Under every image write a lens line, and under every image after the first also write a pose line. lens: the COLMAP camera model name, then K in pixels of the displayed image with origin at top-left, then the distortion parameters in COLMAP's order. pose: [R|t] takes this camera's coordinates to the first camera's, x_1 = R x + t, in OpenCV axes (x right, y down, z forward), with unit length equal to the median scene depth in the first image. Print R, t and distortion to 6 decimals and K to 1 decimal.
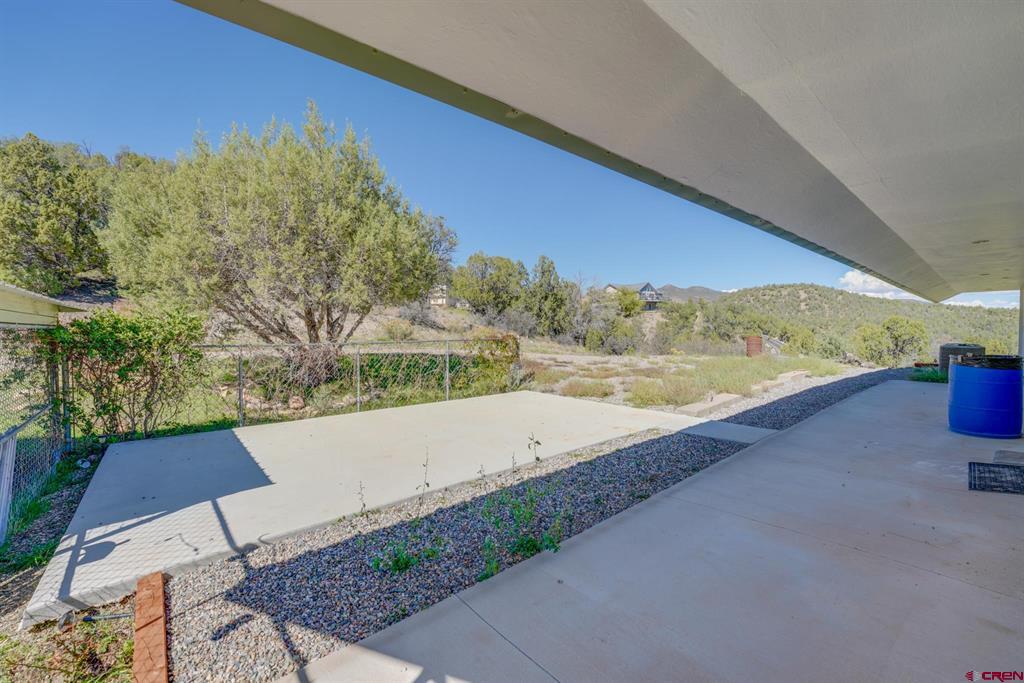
lens RADIAL K [[419.2, 0, 508.7], [0, 419.2, 341.0], [0, 0, 1]] dist [-0.024280, 0.000200]
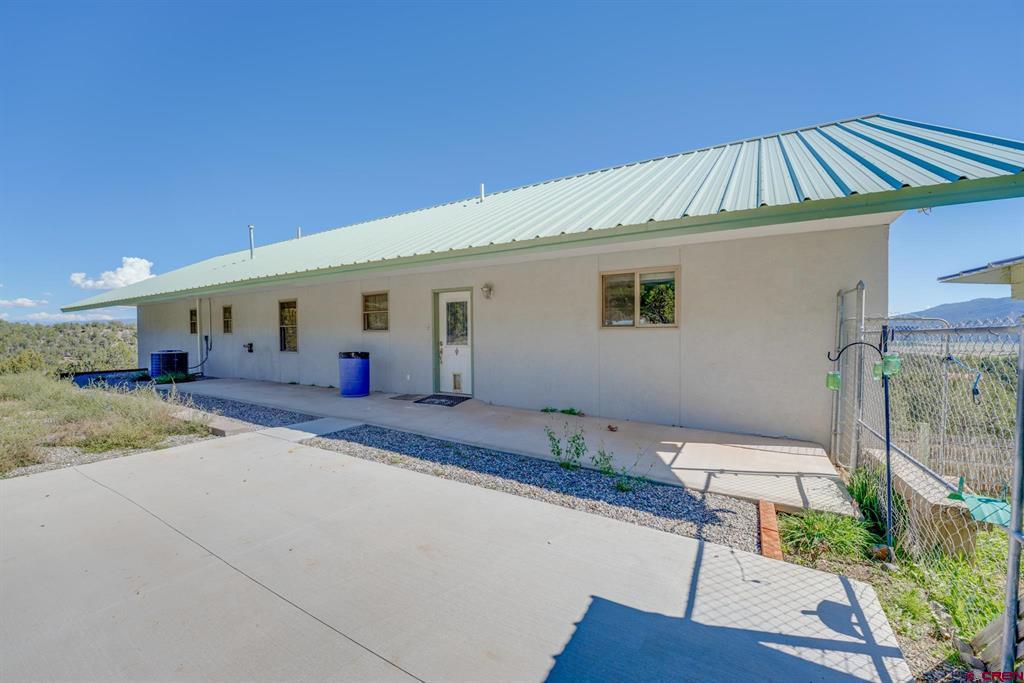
lens RADIAL K [[419.2, 0, 508.7], [0, 419.2, 341.0], [0, 0, 1]] dist [-0.024280, 0.000200]
pose [[-0.328452, -0.008998, 0.944478, -1.343389], [0.030405, 0.999336, 0.020094, -0.051561], [-0.944031, 0.035317, -0.327960, 1.602695]]
